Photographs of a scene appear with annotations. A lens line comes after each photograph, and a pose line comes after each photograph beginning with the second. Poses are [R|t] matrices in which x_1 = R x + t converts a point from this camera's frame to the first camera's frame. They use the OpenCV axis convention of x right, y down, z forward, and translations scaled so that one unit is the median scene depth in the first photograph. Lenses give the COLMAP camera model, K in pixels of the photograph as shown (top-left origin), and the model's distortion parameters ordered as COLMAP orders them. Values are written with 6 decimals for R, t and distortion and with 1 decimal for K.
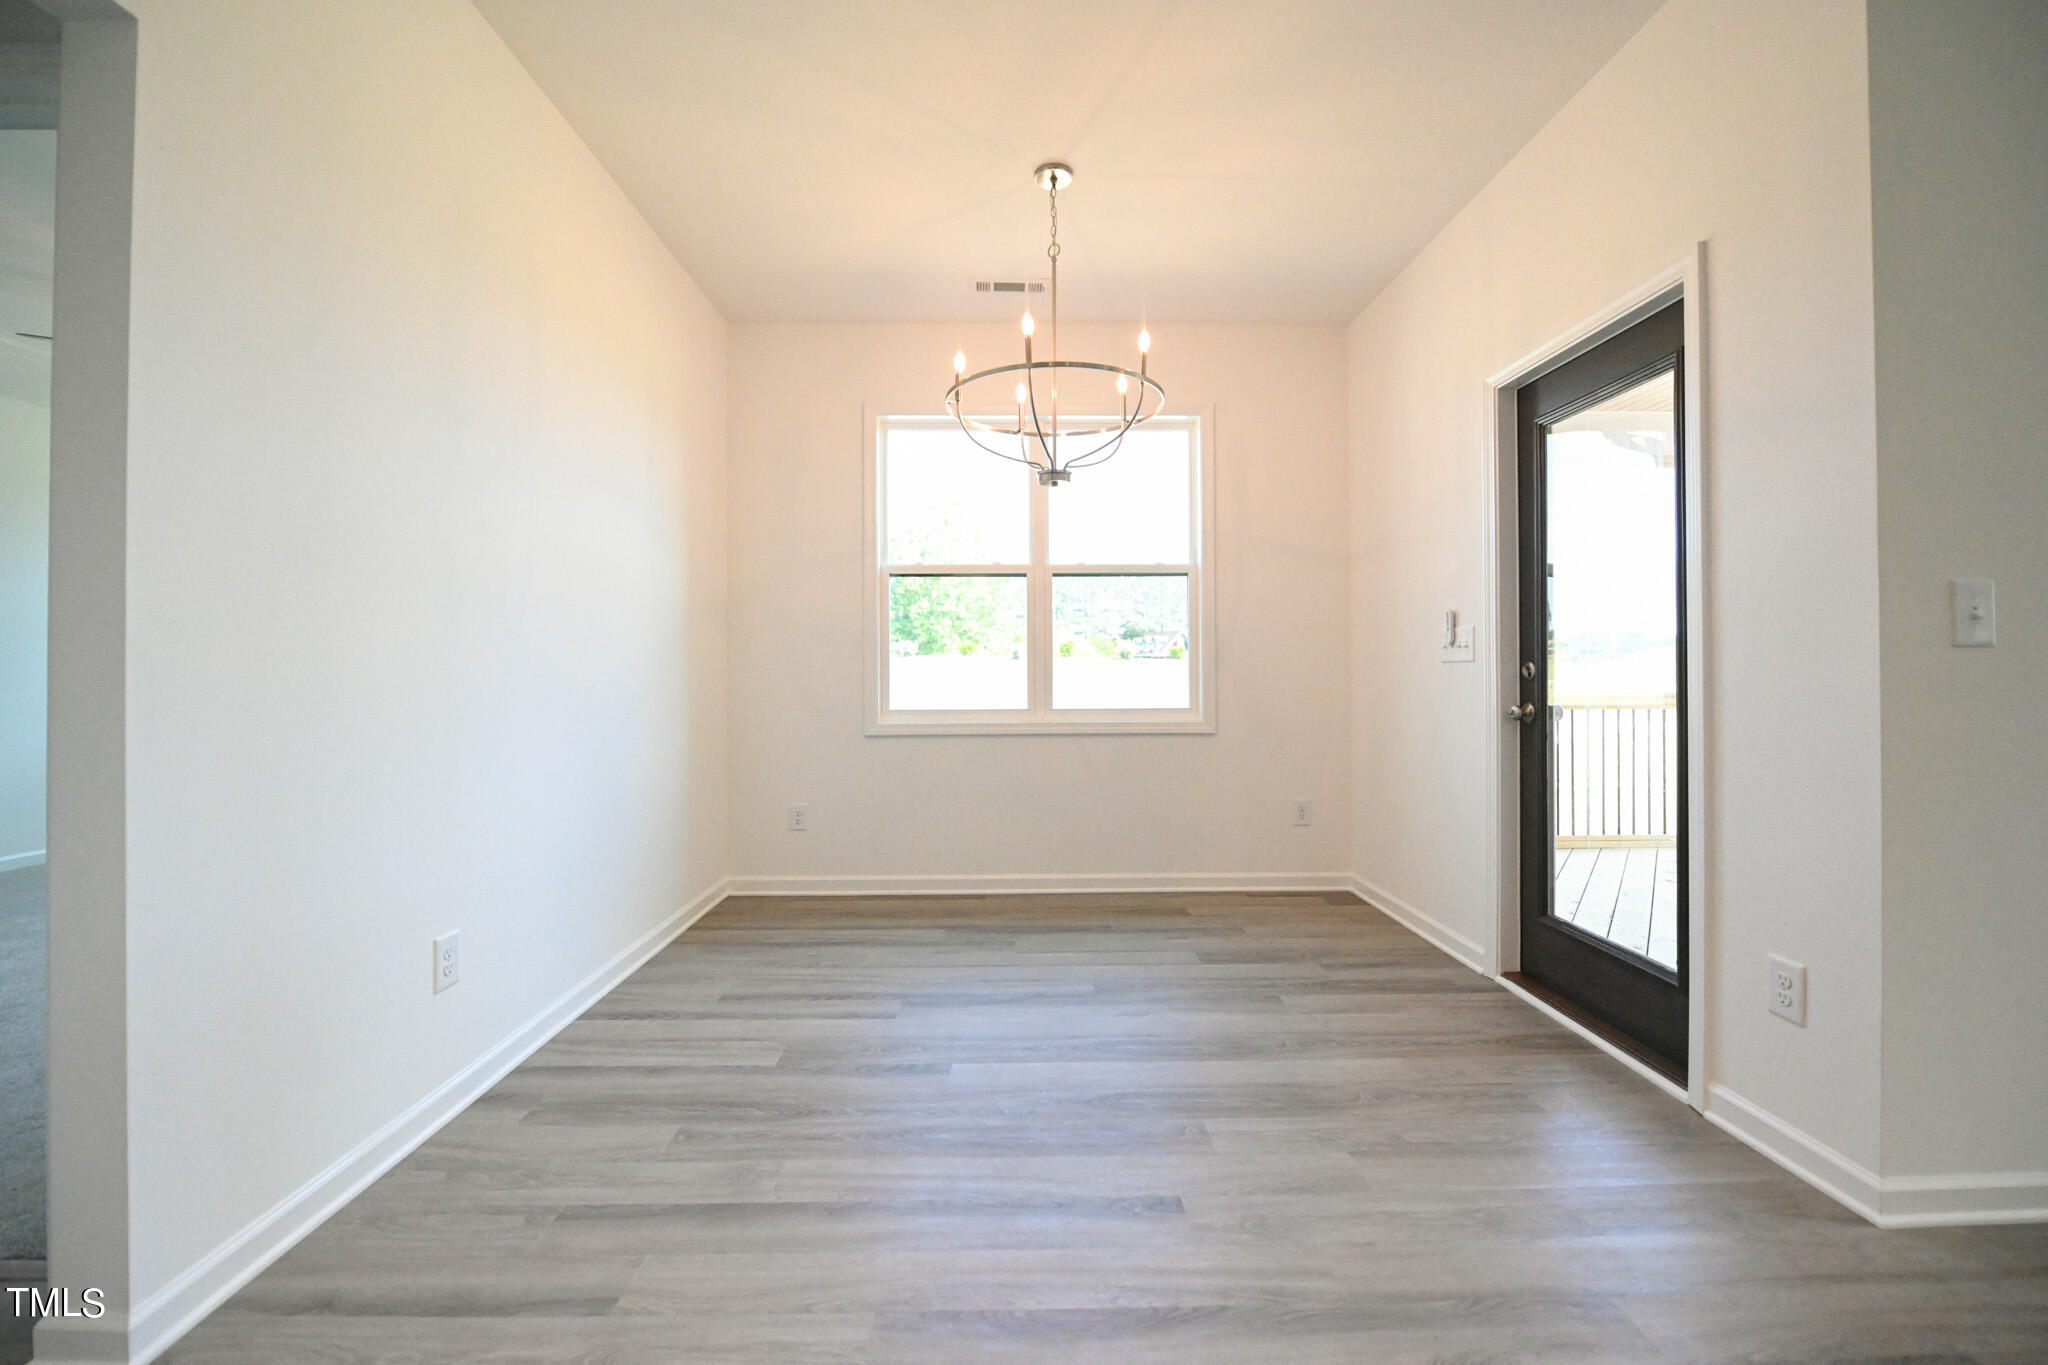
lens RADIAL K [[818.2, 0, 1021.9], [0, 818.2, 665.9], [0, 0, 1]] dist [-0.010766, 0.000033]
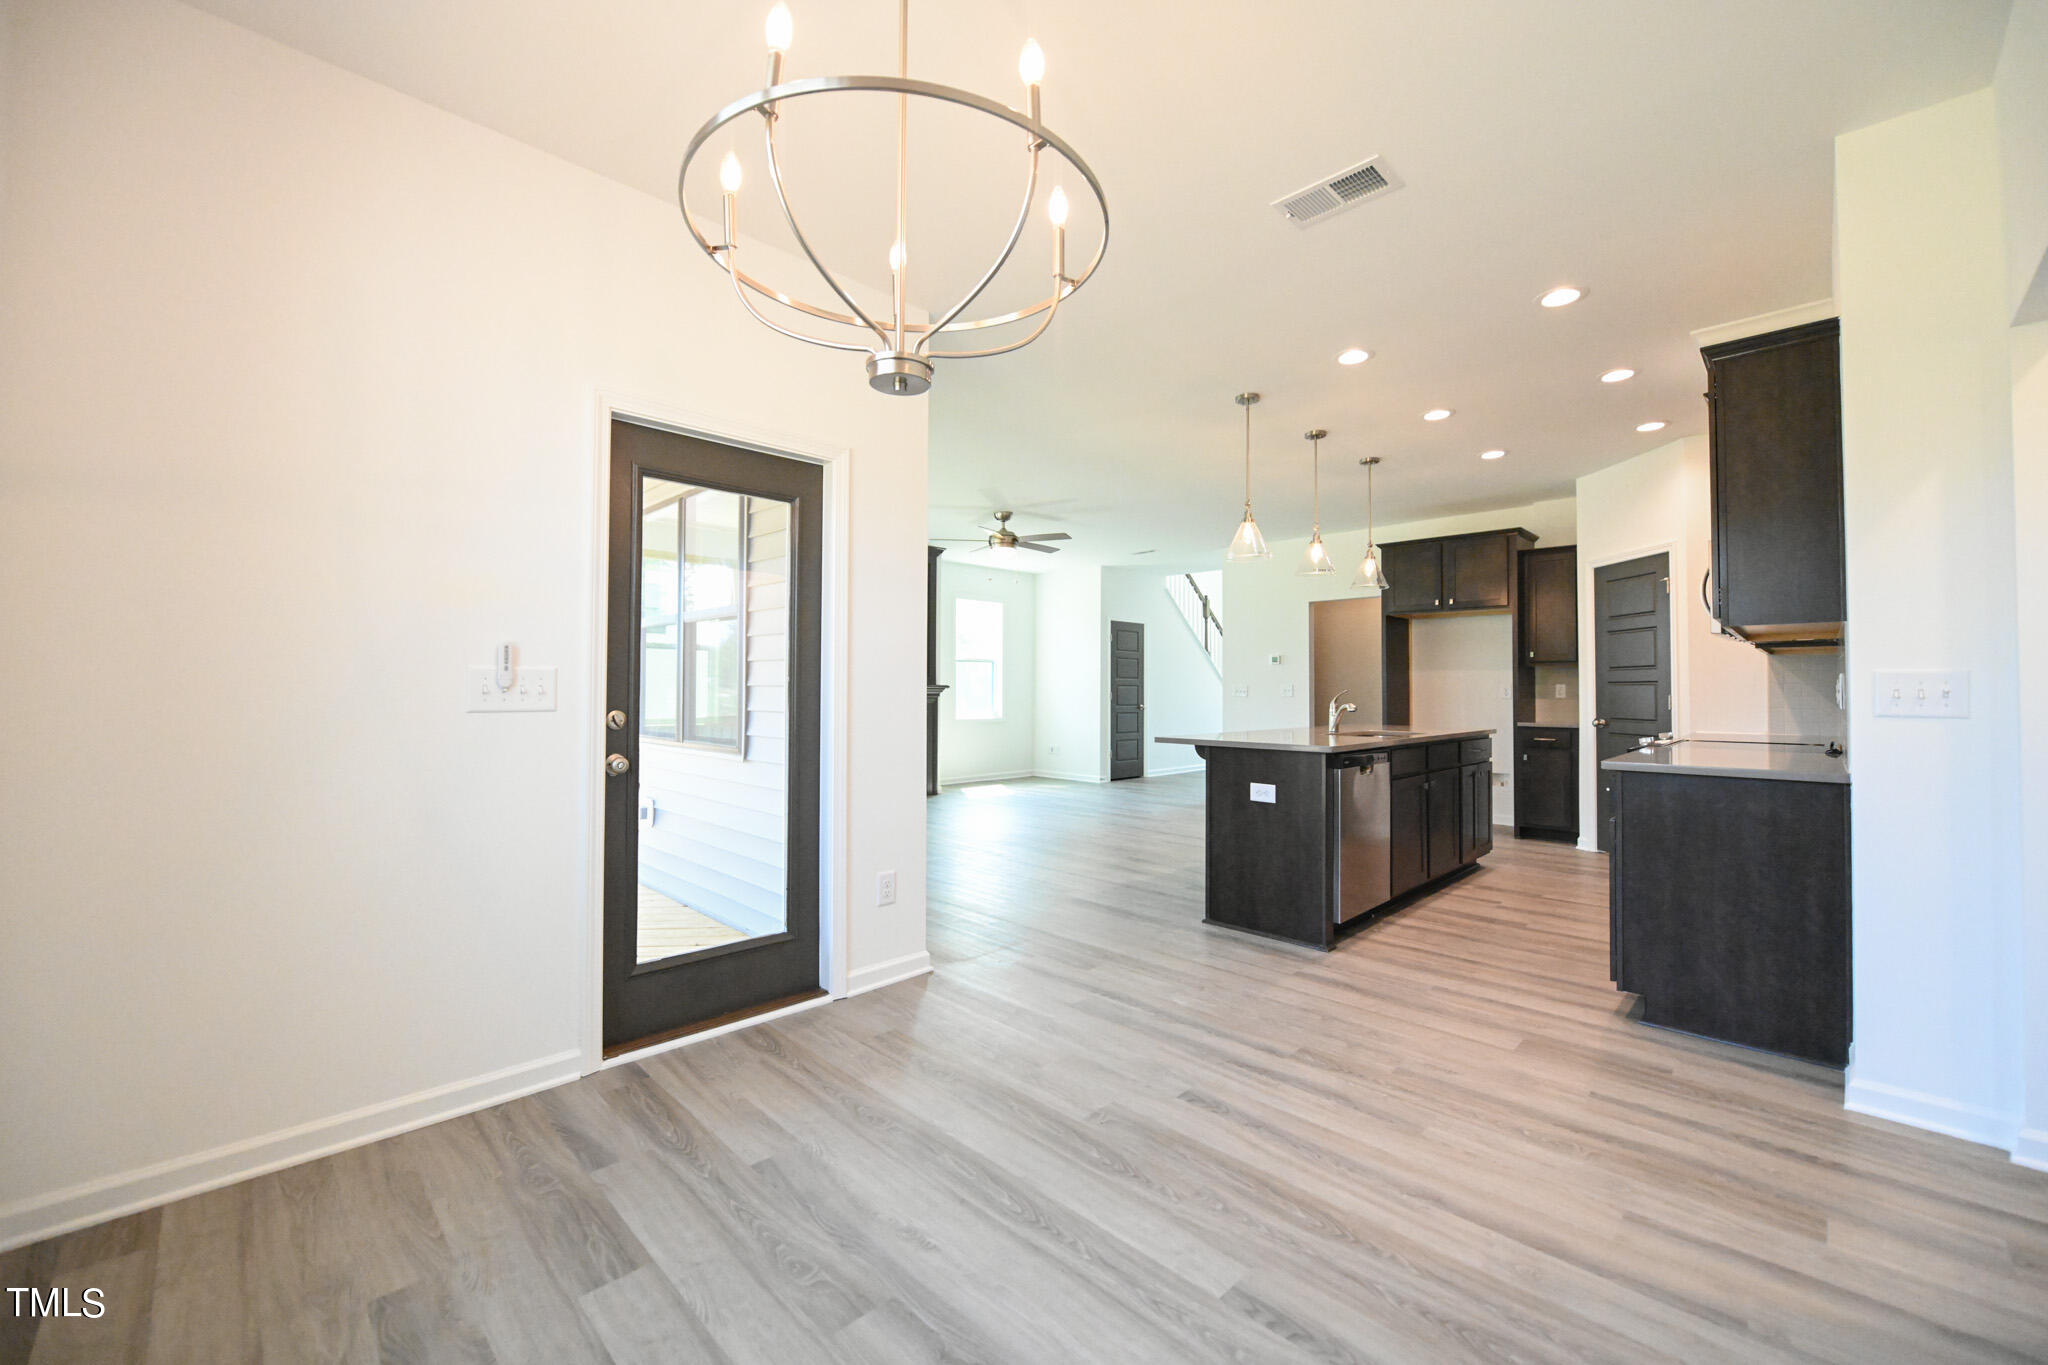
lens RADIAL K [[811.2, 0, 1026.5], [0, 811.2, 666.2], [0, 0, 1]] dist [-0.009950, 0.000122]
pose [[-0.693147, 0.021062, 0.720489, -0.386627], [-0.007310, 0.999316, -0.036246, -0.025421], [-0.720760, -0.030390, -0.692519, 1.292636]]
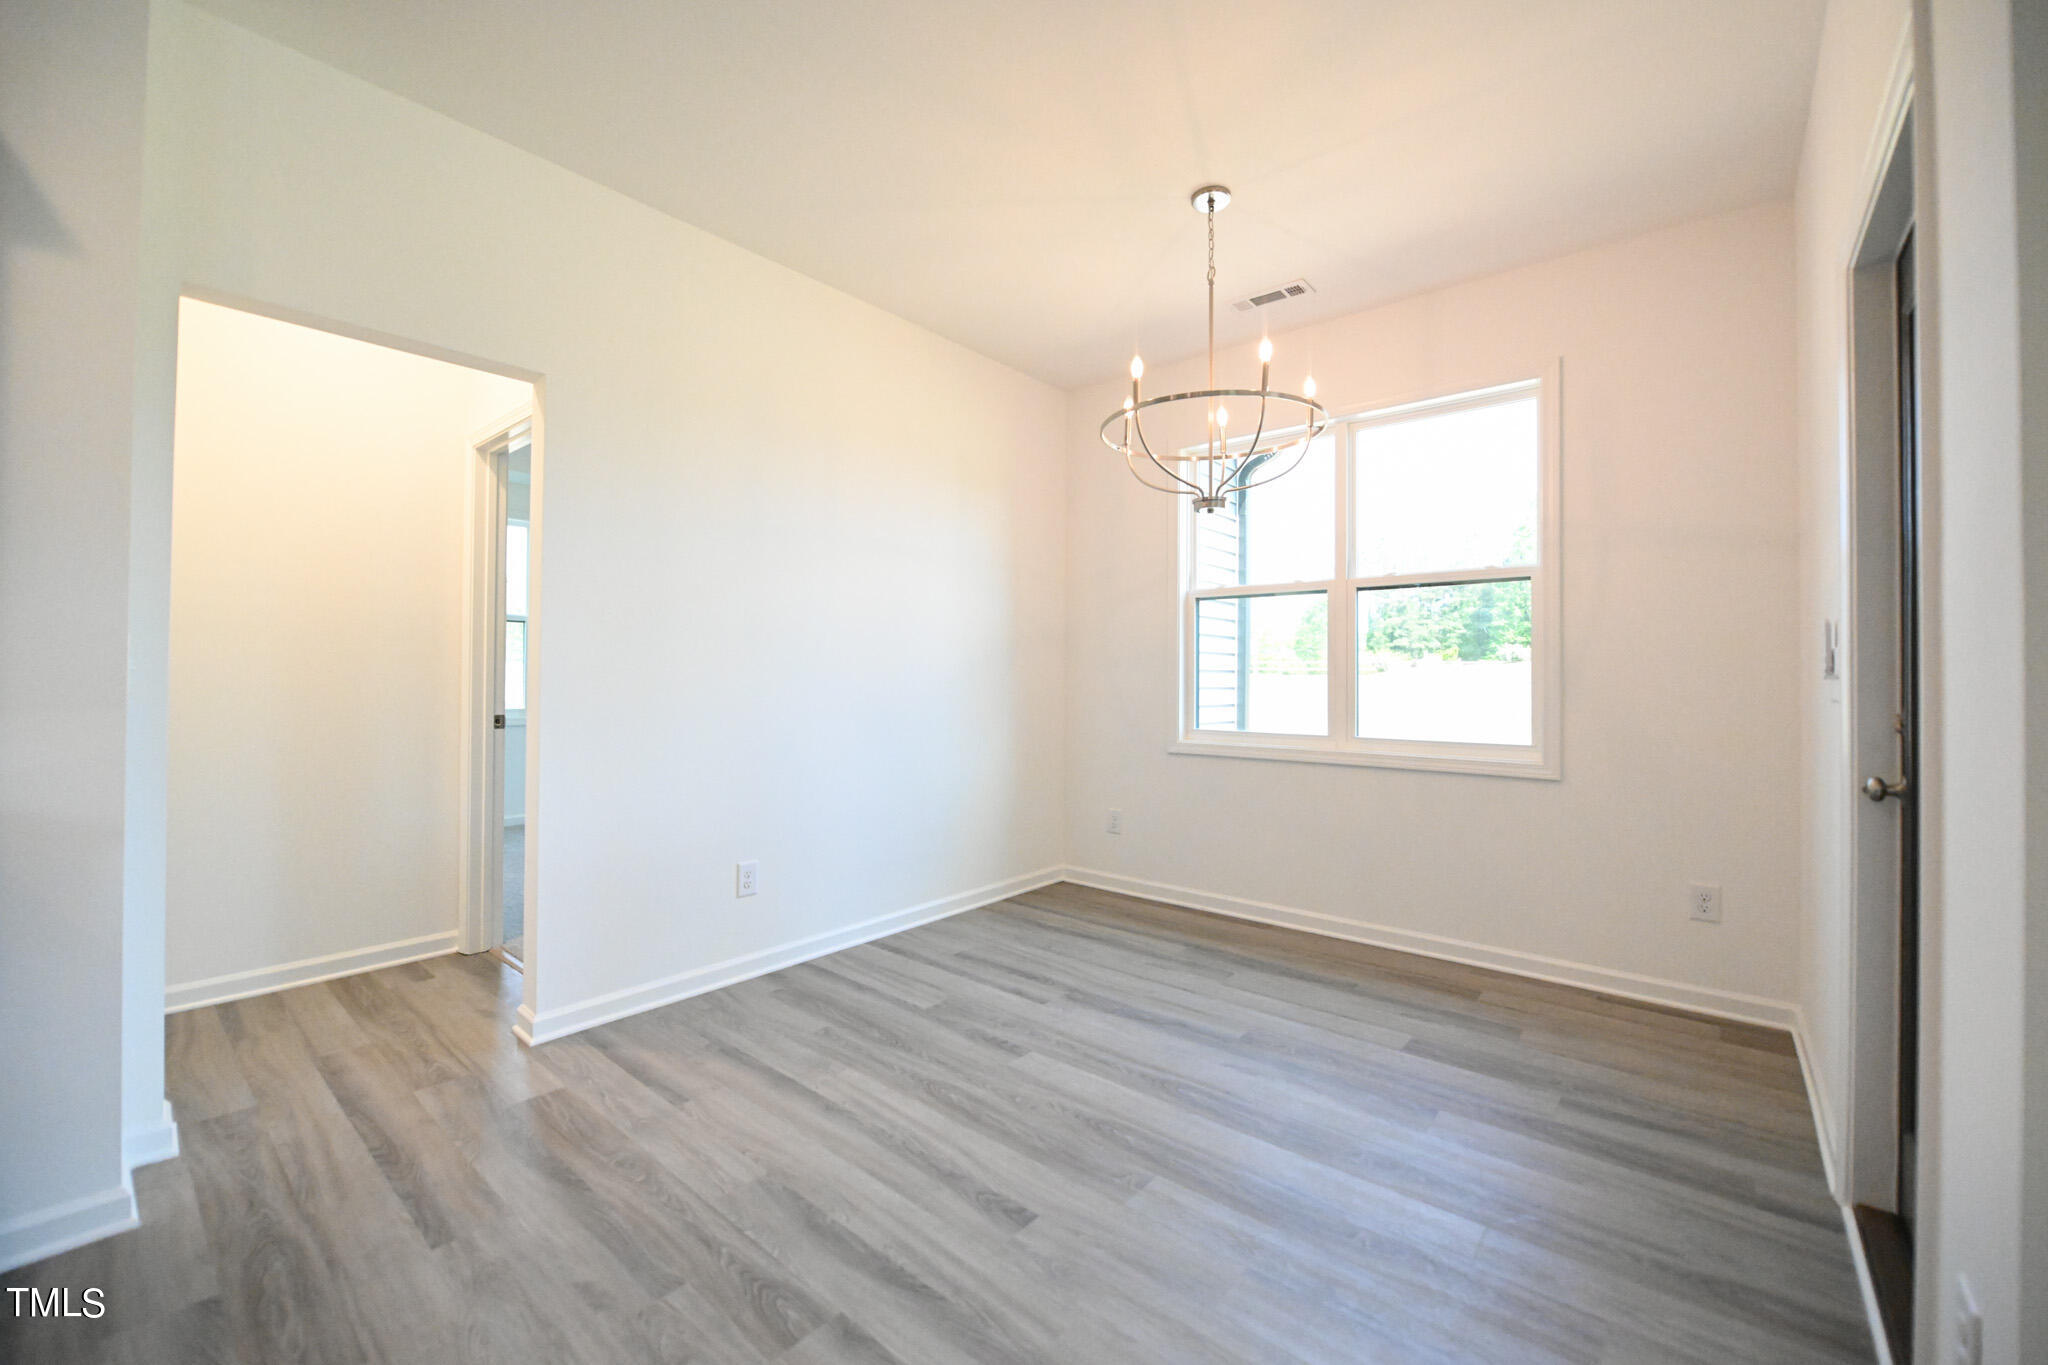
lens RADIAL K [[811.2, 0, 1026.5], [0, 811.2, 666.2], [0, 0, 1]] dist [-0.009950, 0.000122]
pose [[0.753229, -0.000918, -0.657758, 0.513188], [-0.002594, 0.999987, -0.004367, -0.030796], [0.657753, 0.004995, 0.753217, 0.119845]]
